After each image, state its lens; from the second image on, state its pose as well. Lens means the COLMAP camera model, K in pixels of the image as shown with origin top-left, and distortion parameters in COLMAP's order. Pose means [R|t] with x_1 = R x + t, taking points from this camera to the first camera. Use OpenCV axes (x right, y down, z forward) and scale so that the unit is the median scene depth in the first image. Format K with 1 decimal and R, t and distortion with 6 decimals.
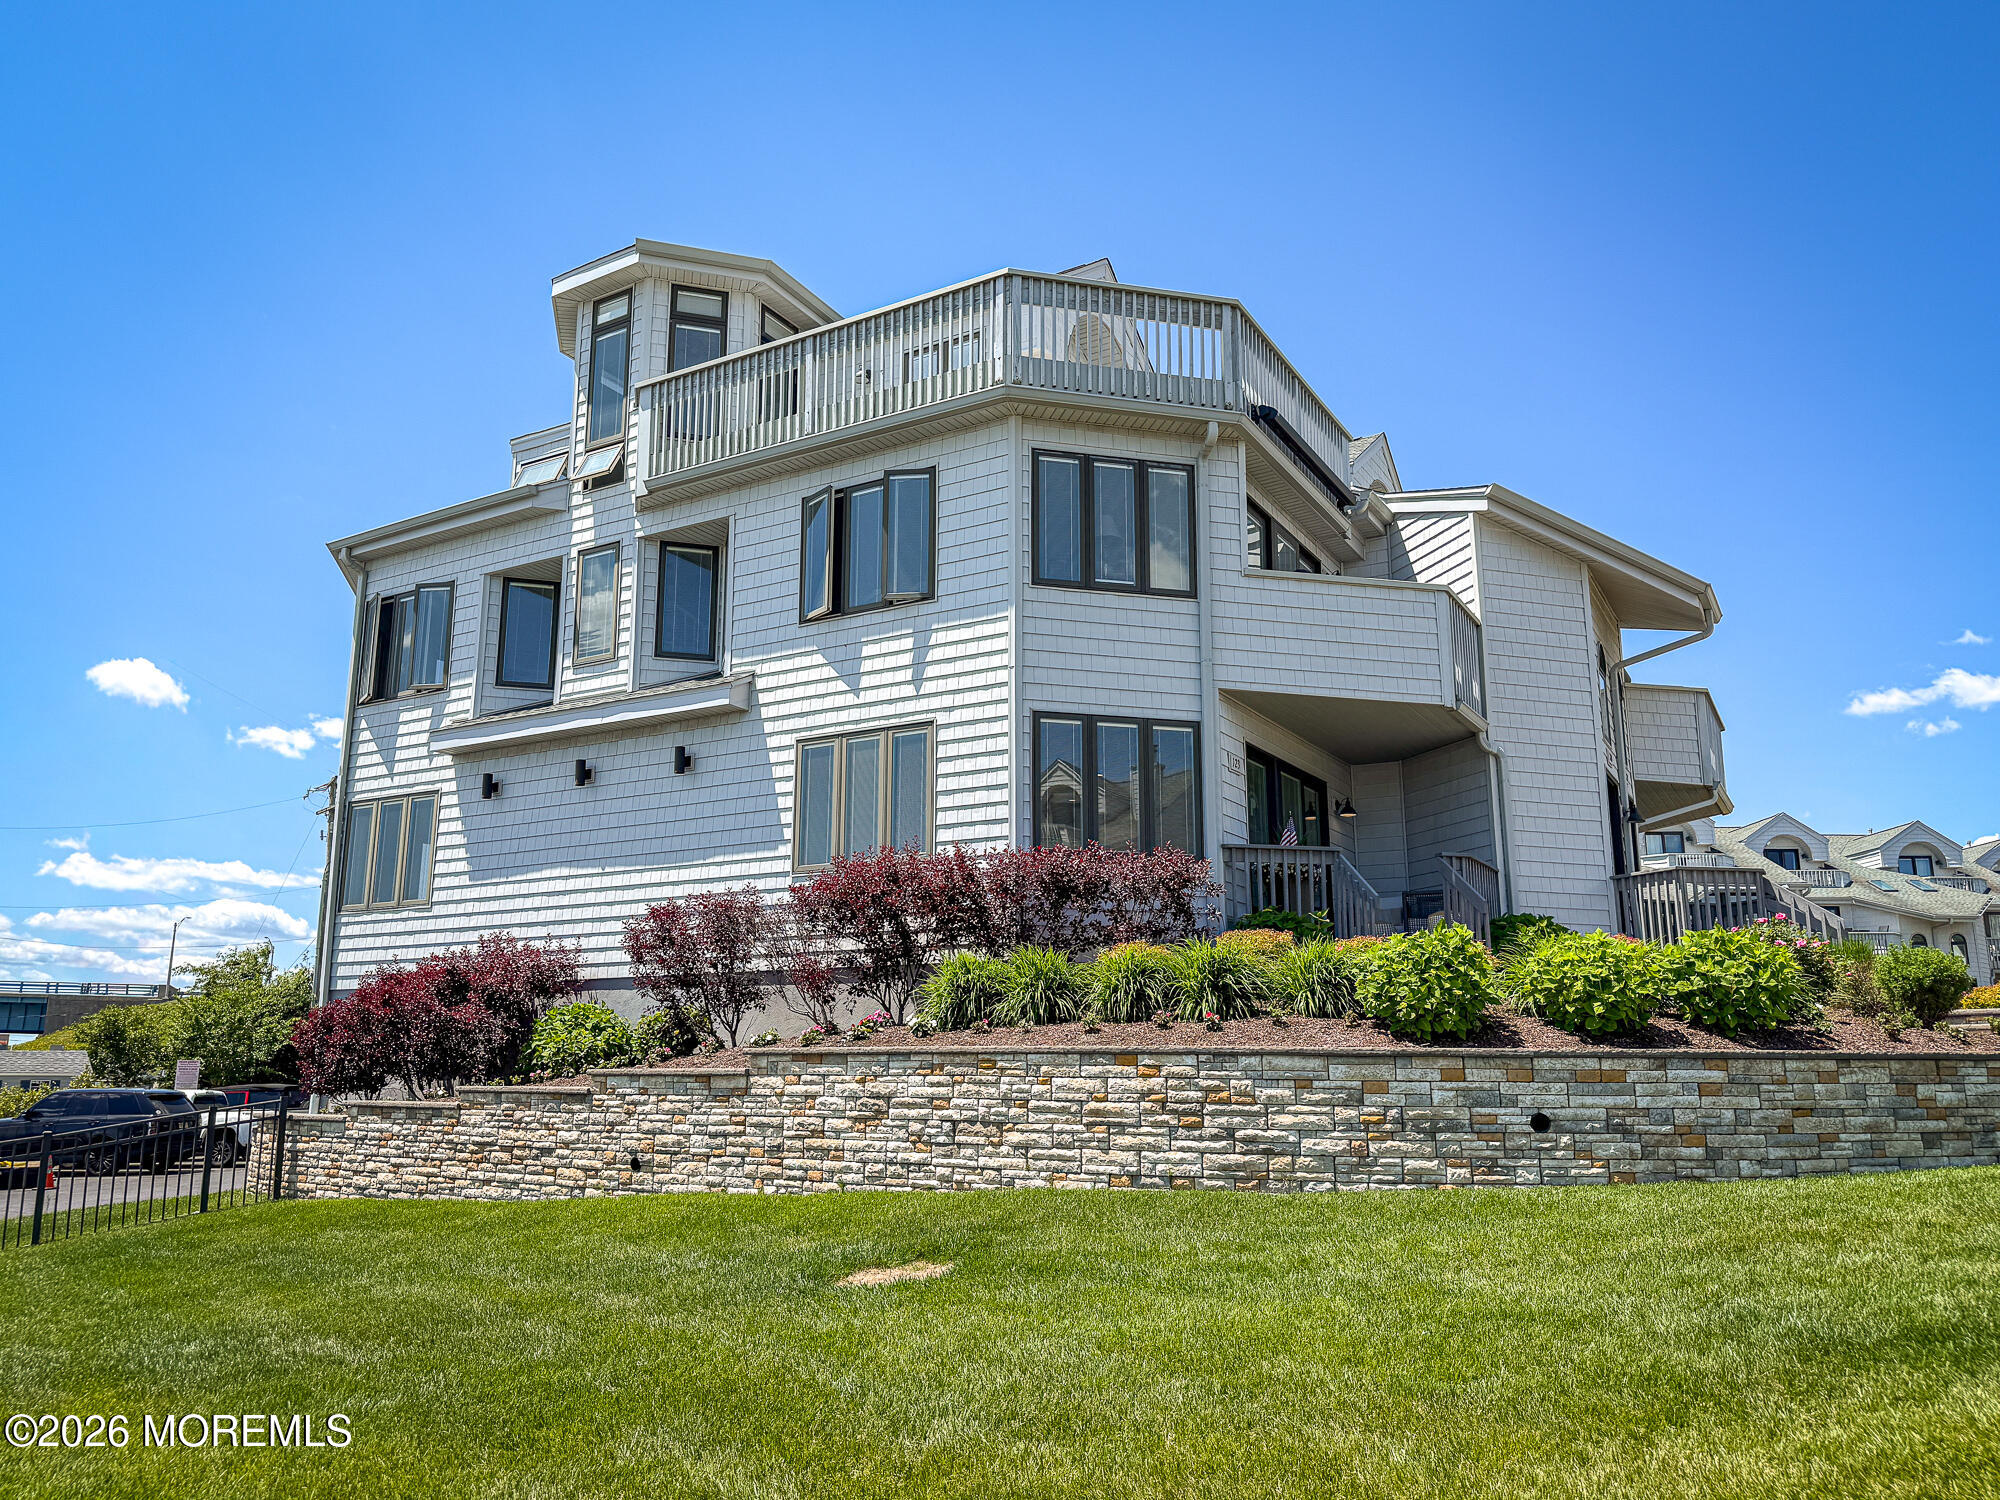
lens RADIAL K [[1492.3, 0, 1000.0], [0, 1492.3, 750.0], [0, 0, 1]] dist [0.008173, -0.045592]
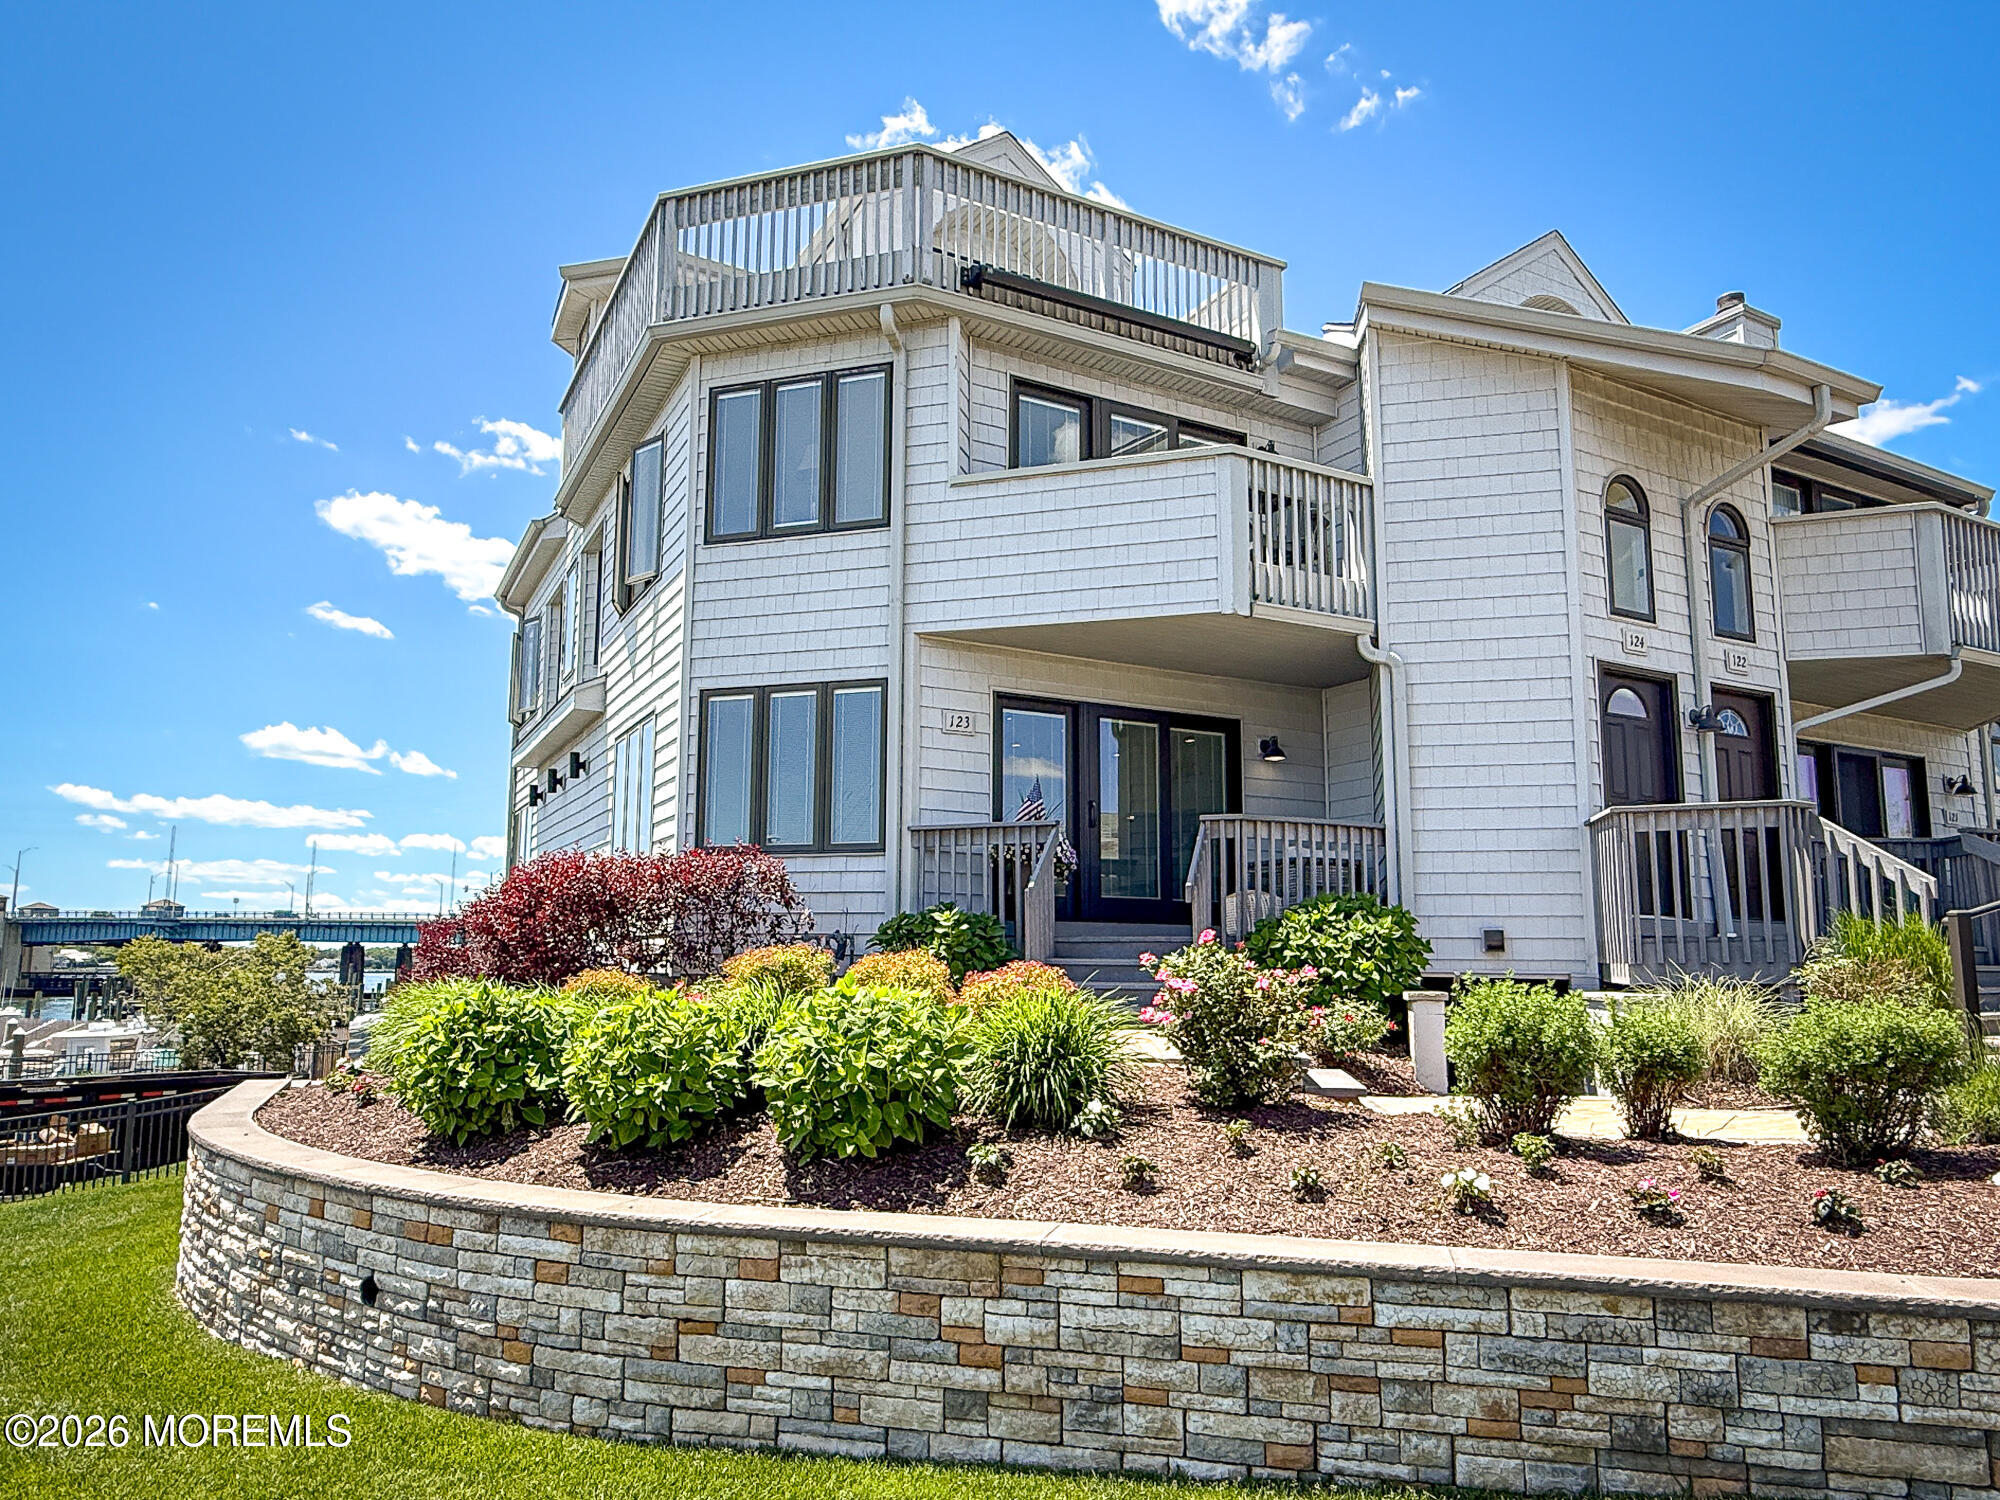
lens RADIAL K [[1372.1, 0, 1004.1], [0, 1372.1, 776.9], [0, 0, 1]] dist [-0.040122, 0.002741]
pose [[0.856123, -0.078014, -0.510849, 0.577857], [0.110375, 0.993333, 0.033280, 0.017283], [0.504847, -0.084876, 0.859026, 0.390315]]
